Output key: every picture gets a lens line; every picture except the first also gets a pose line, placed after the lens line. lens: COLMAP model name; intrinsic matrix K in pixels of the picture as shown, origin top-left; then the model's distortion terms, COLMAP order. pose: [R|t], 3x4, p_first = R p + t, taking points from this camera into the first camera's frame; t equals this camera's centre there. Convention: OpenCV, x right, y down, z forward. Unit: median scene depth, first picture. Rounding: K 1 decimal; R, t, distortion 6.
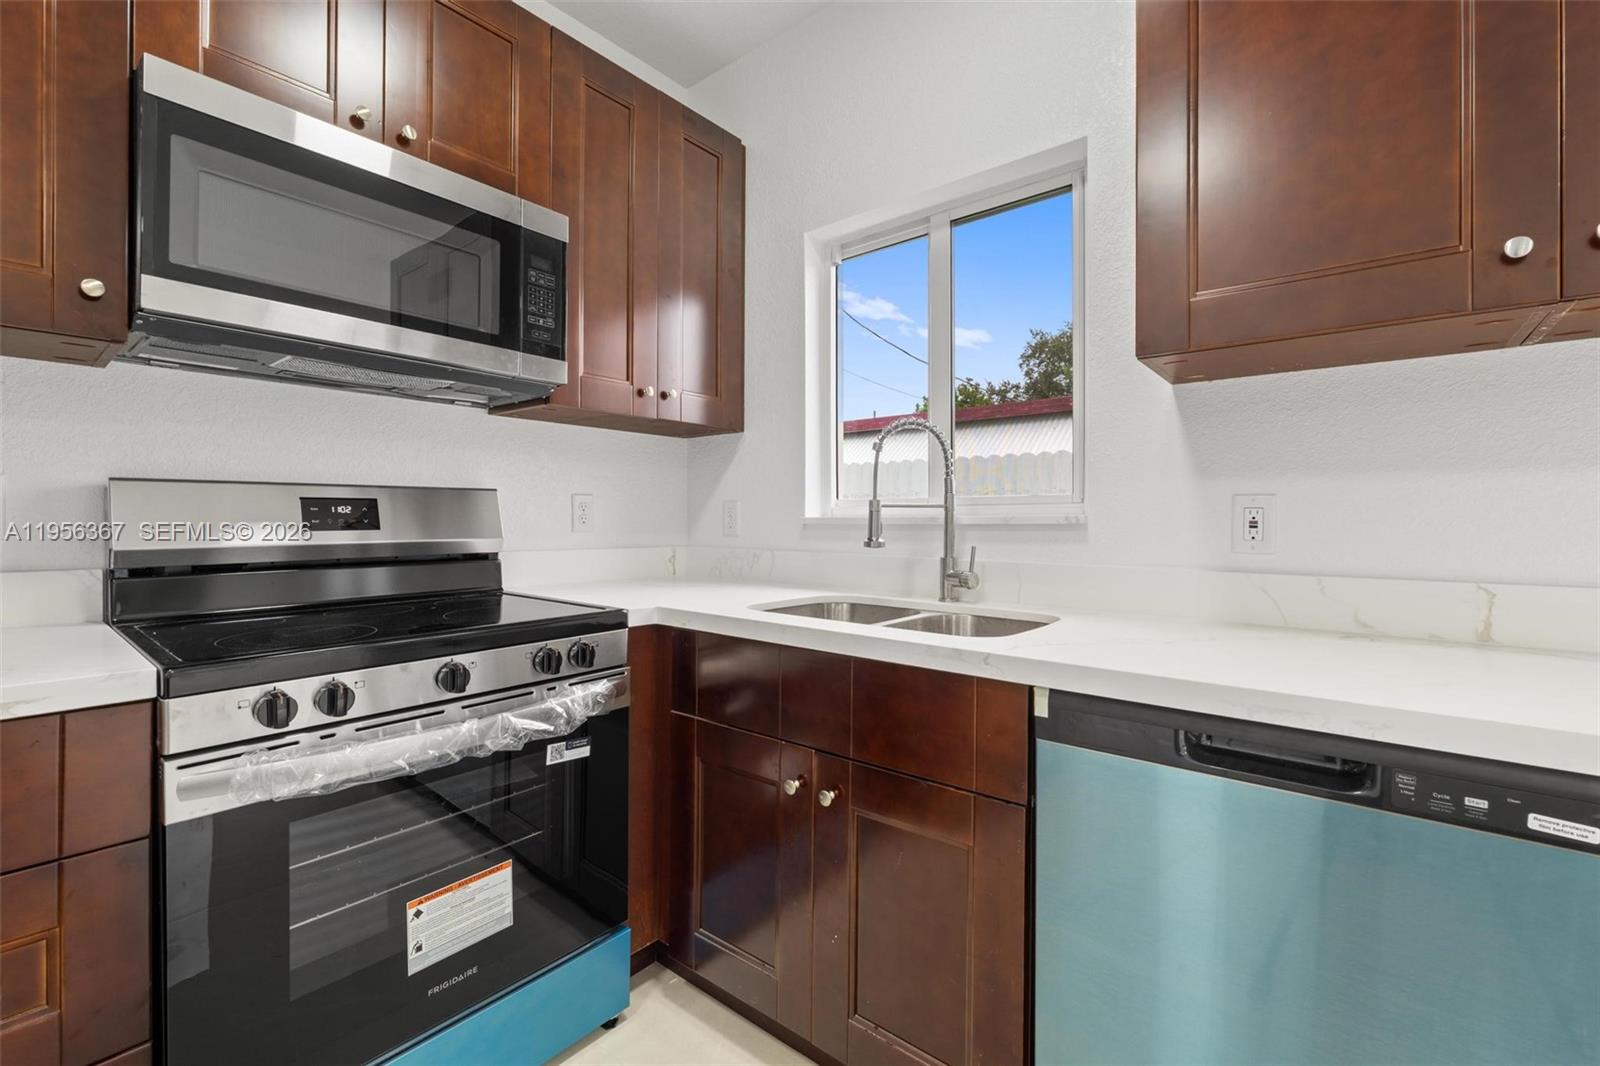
lens RADIAL K [[676.7, 0, 801.5], [0, 676.7, 517.5], [0, 0, 1]] dist [-0.001463, -0.000277]
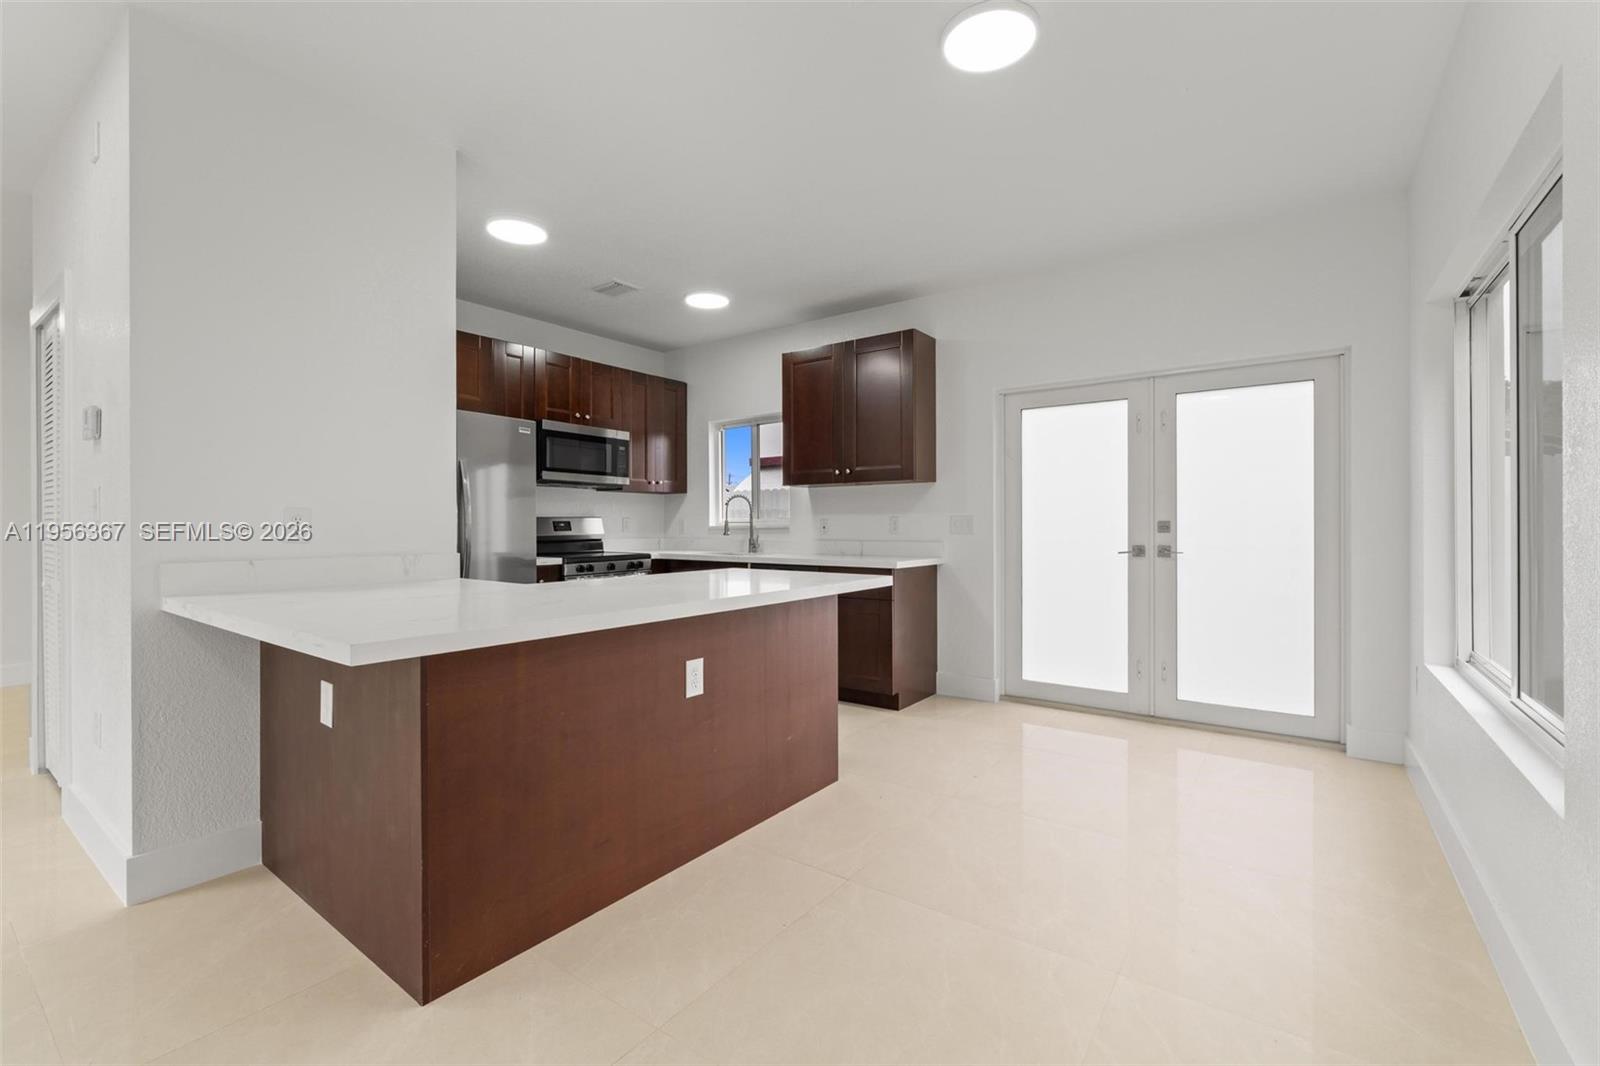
lens RADIAL K [[683.2, 0, 792.9], [0, 683.2, 521.0], [0, 0, 1]] dist [-0.000806, -0.000061]
pose [[0.998353, -0.006746, 0.056979, 0.259173], [0.007084, 0.999958, -0.005731, -0.004564], [-0.056938, 0.006125, 0.998359, -2.468555]]
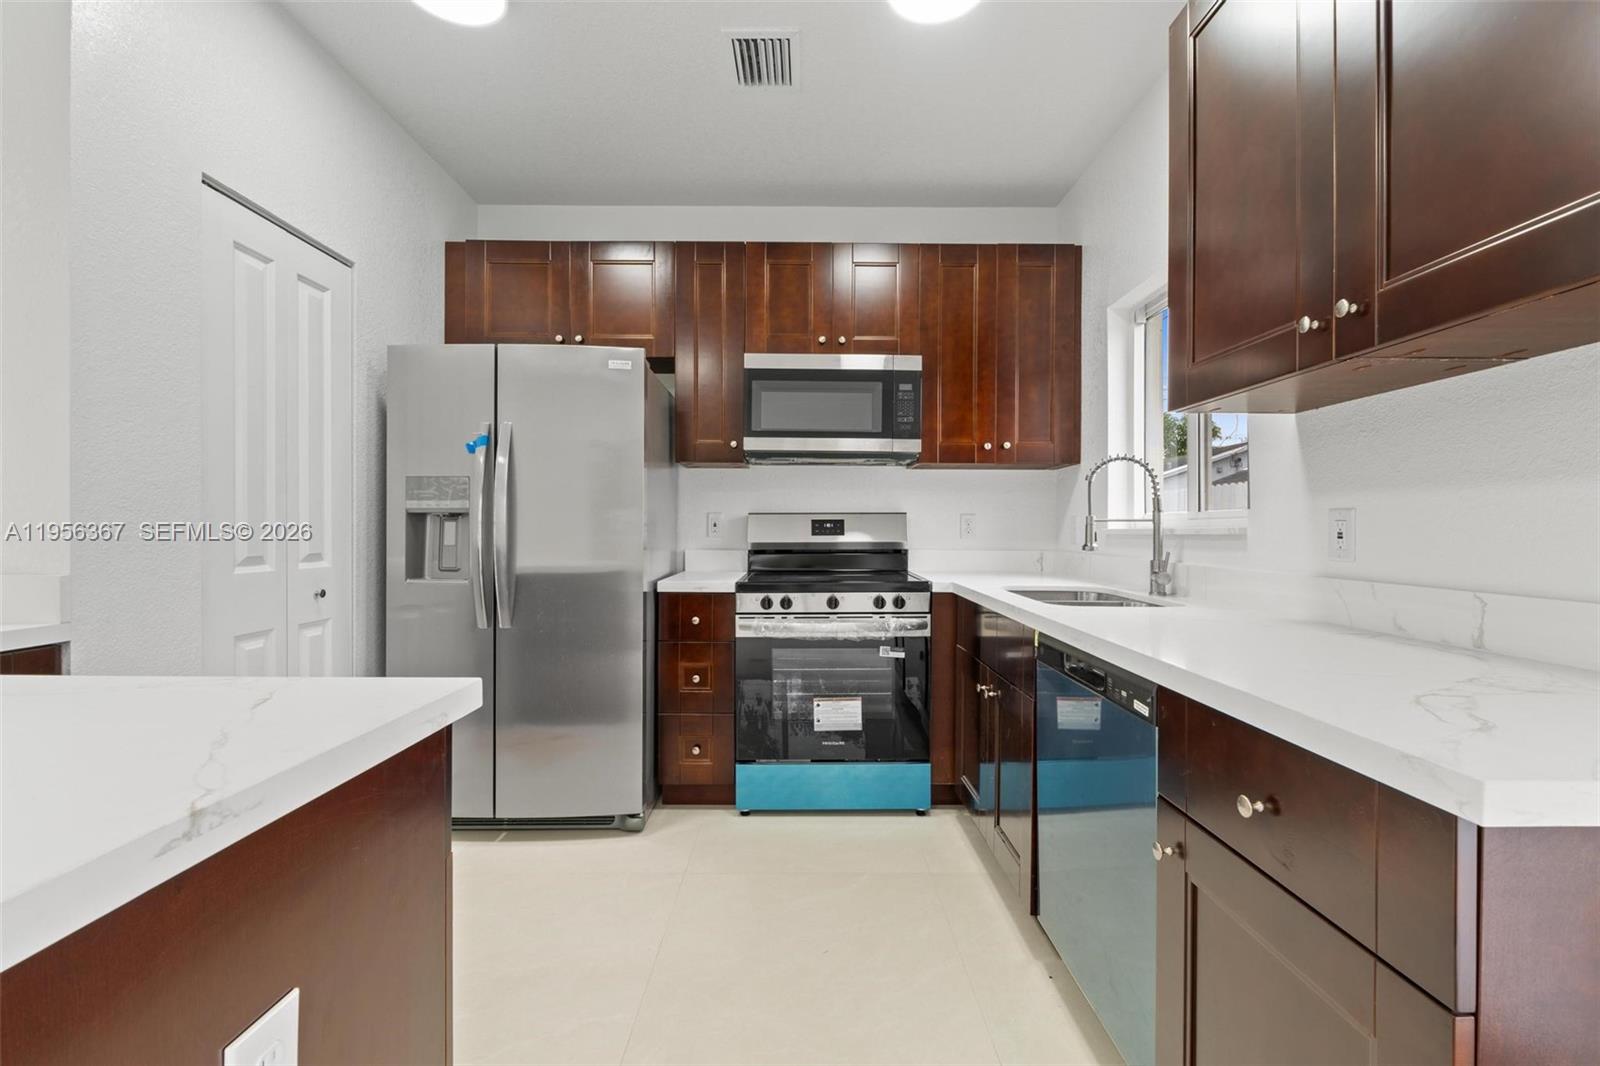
lens RADIAL K [[671.4, 0, 818.6], [0, 671.4, 523.7], [0, 0, 1]] dist [-0.005855, -0.000328]
pose [[0.641791, -0.006411, -0.766852, 0.877216], [-0.000548, 0.999961, -0.008819, 0.001481], [0.766879, 0.006080, 0.641763, -0.331624]]
